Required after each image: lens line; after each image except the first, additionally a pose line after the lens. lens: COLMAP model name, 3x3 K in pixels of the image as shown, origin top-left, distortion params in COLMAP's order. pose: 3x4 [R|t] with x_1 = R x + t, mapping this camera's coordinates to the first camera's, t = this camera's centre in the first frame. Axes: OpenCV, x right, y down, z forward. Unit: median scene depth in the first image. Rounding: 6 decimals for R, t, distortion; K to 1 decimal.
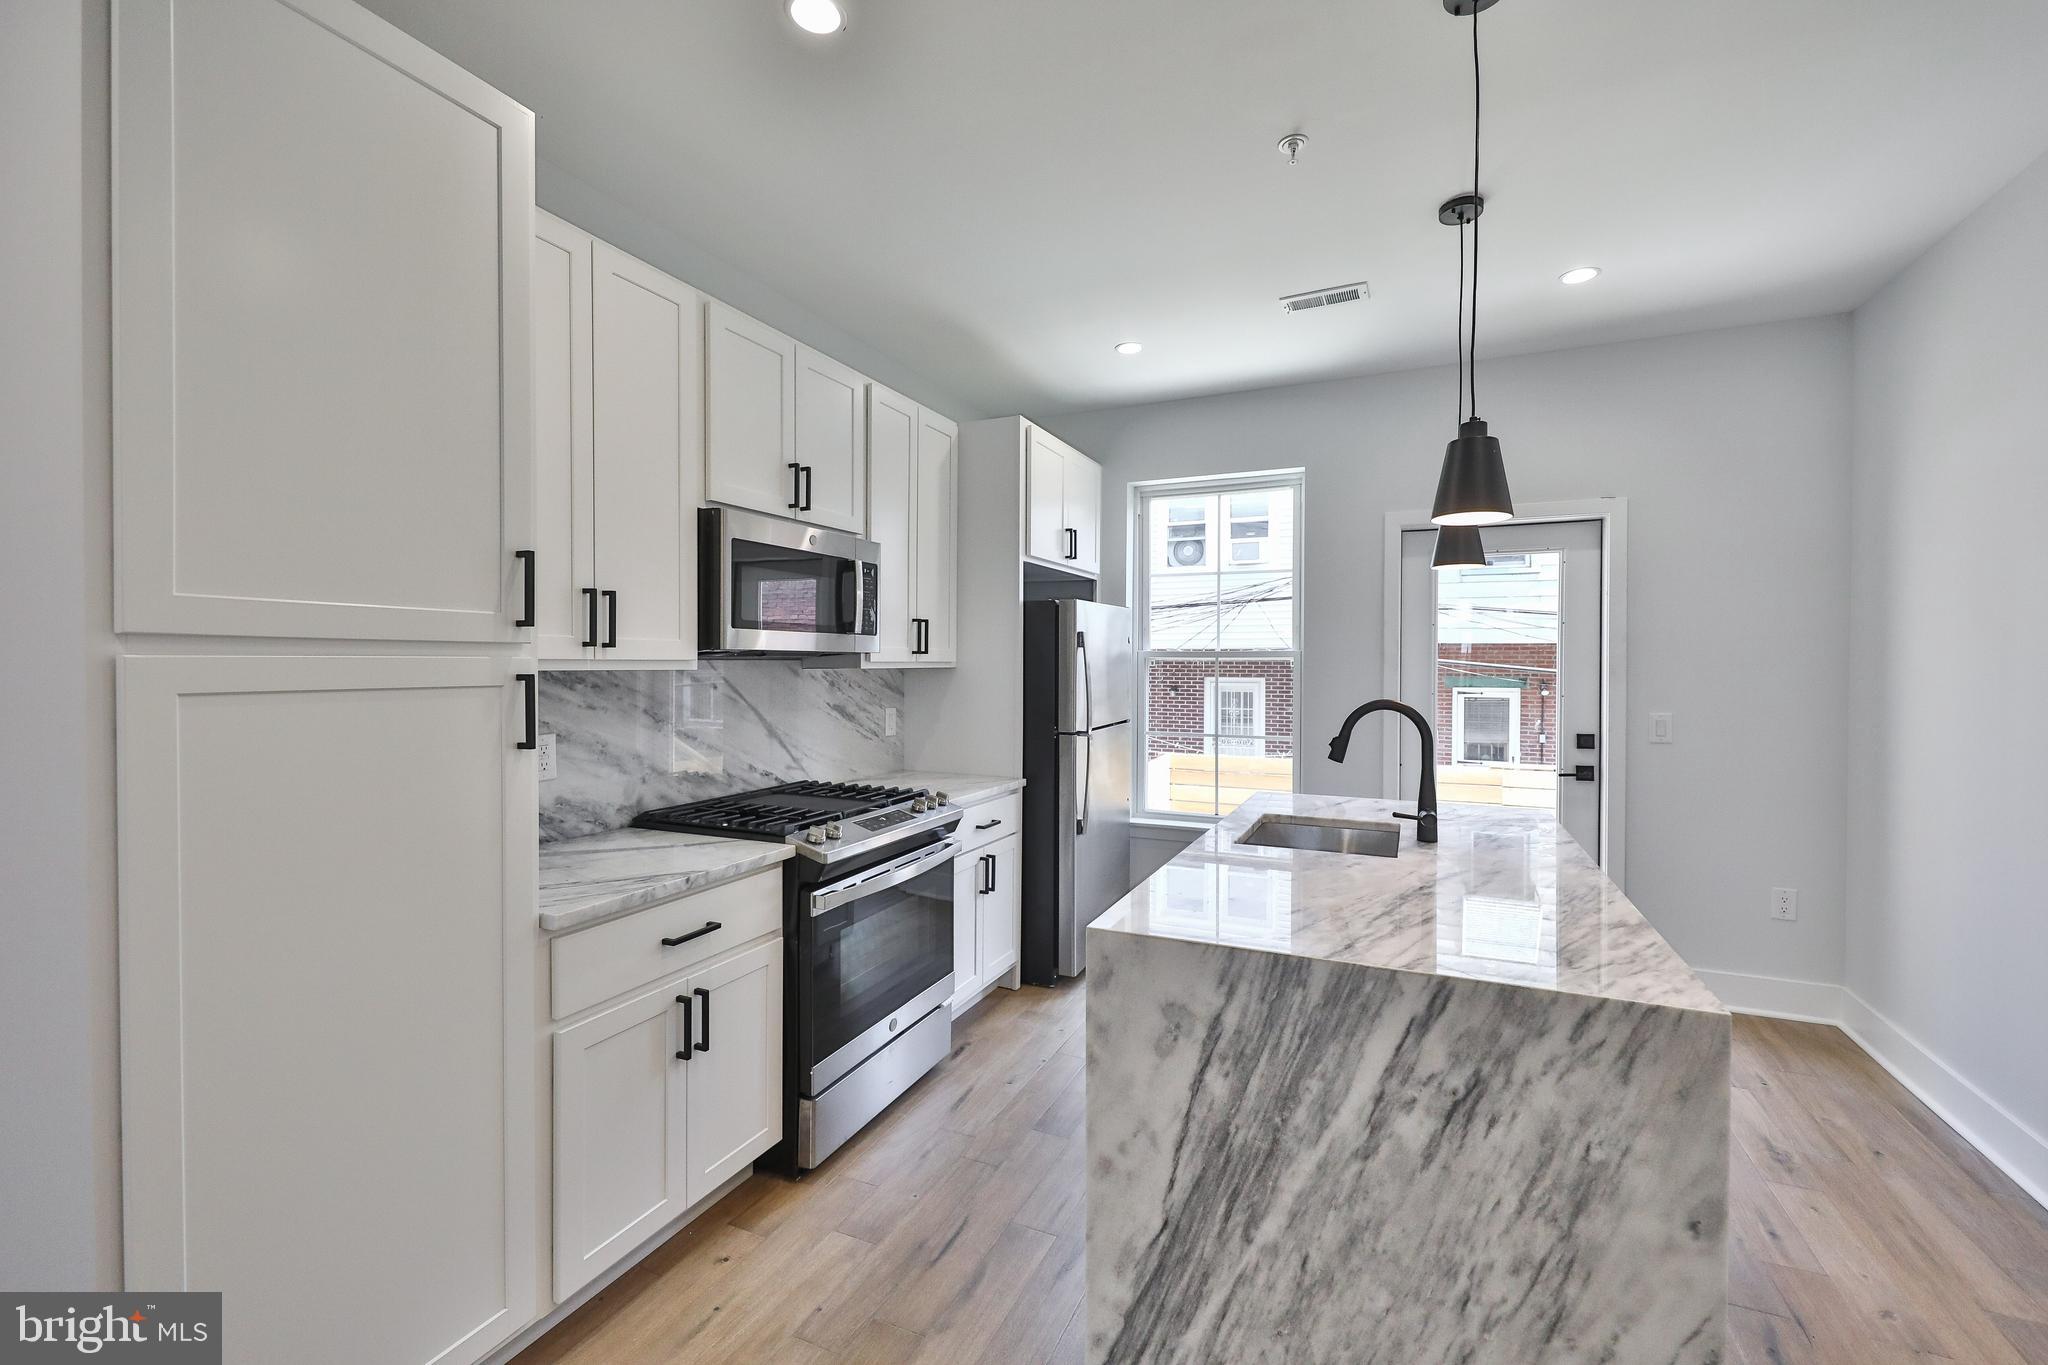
lens RADIAL K [[859.3, 0, 1035.4], [0, 859.3, 671.0], [0, 0, 1]] dist [0.016387, -0.008867]
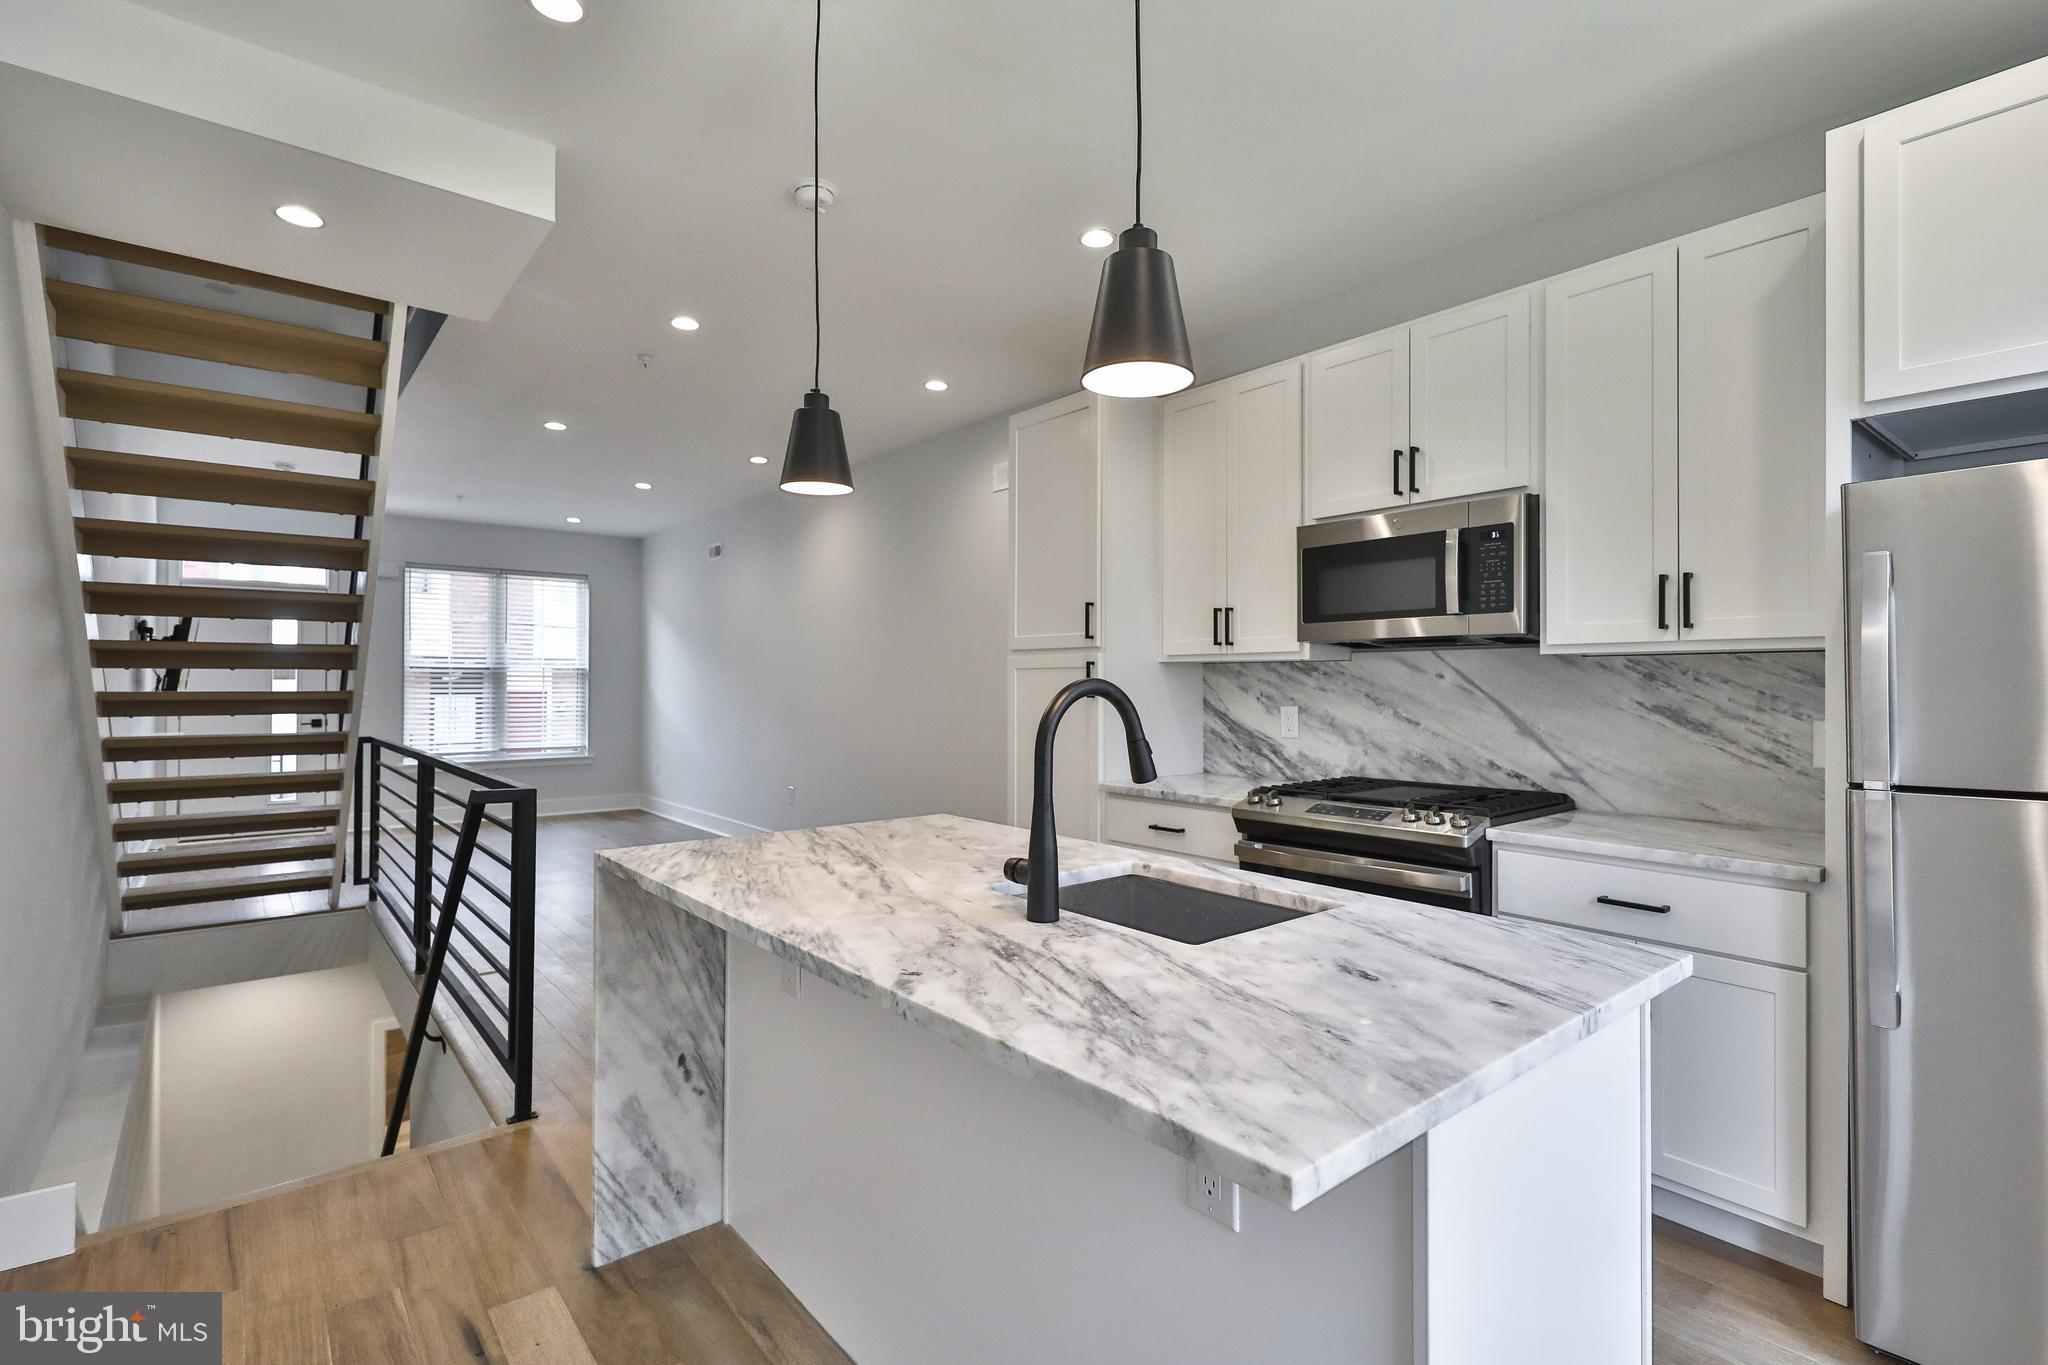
lens RADIAL K [[958.2, 0, 1029.2], [0, 958.2, 680.3], [0, 0, 1]] dist [0.011432, -0.000116]
pose [[-0.443757, -0.006646, -0.896123, 1.009184], [-0.011794, 0.999929, -0.001575, 0.035671], [0.896070, 0.009870, -0.443804, 1.240467]]
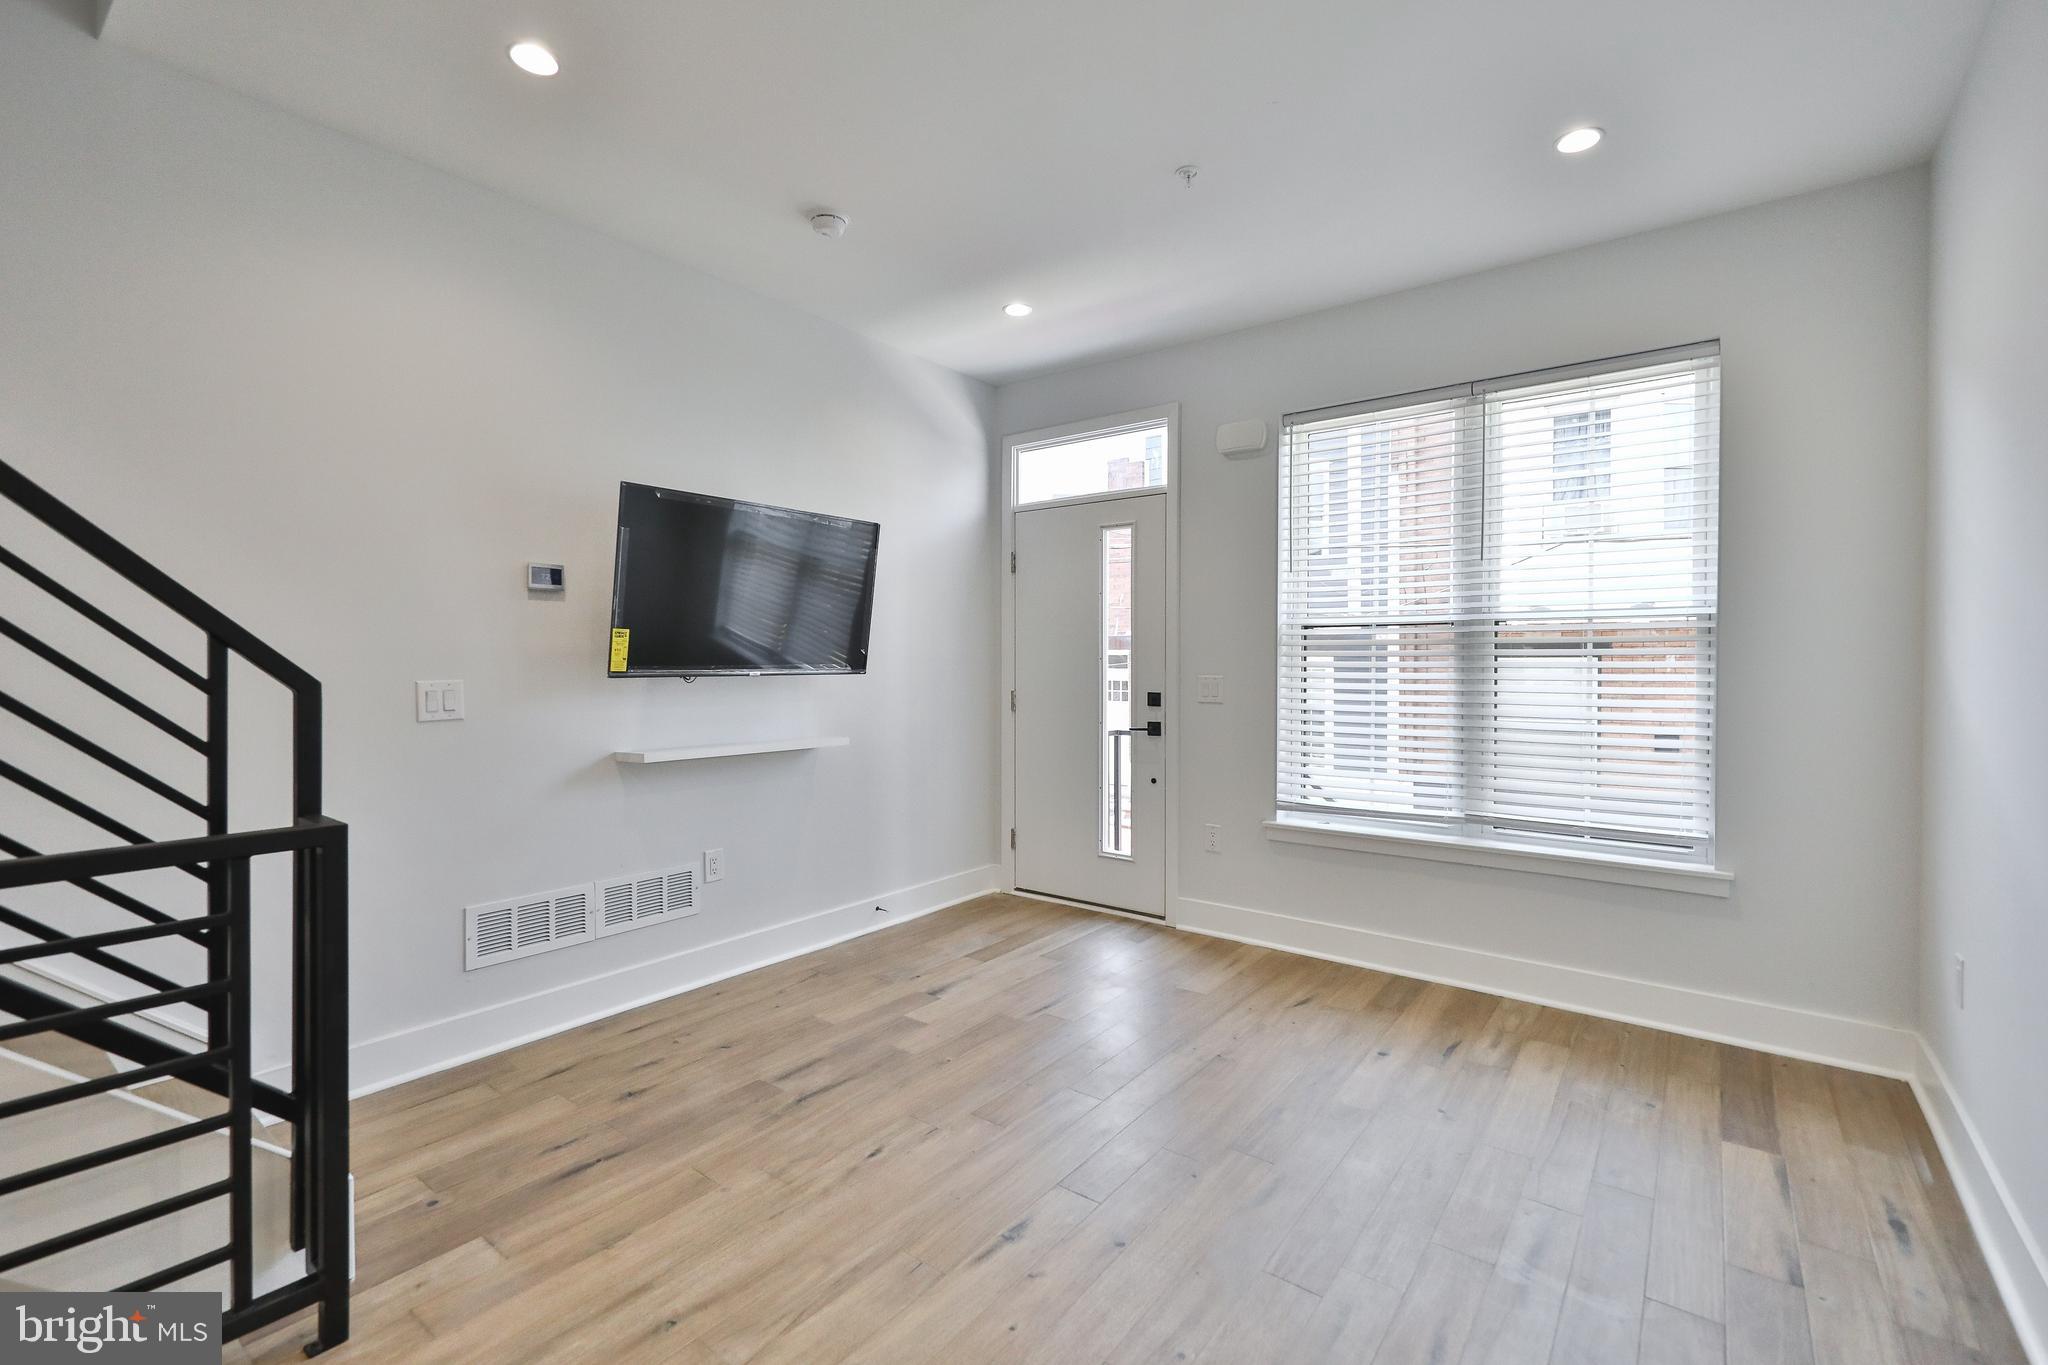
lens RADIAL K [[898.0, 0, 1028.8], [0, 898.0, 667.7], [0, 0, 1]] dist [0.008624, 0.000438]
pose [[-0.974861, -0.000222, 0.222813, -1.065601], [0.004084, 0.999814, 0.018866, 0.053698], [-0.222776, 0.019301, -0.974679, -0.692586]]
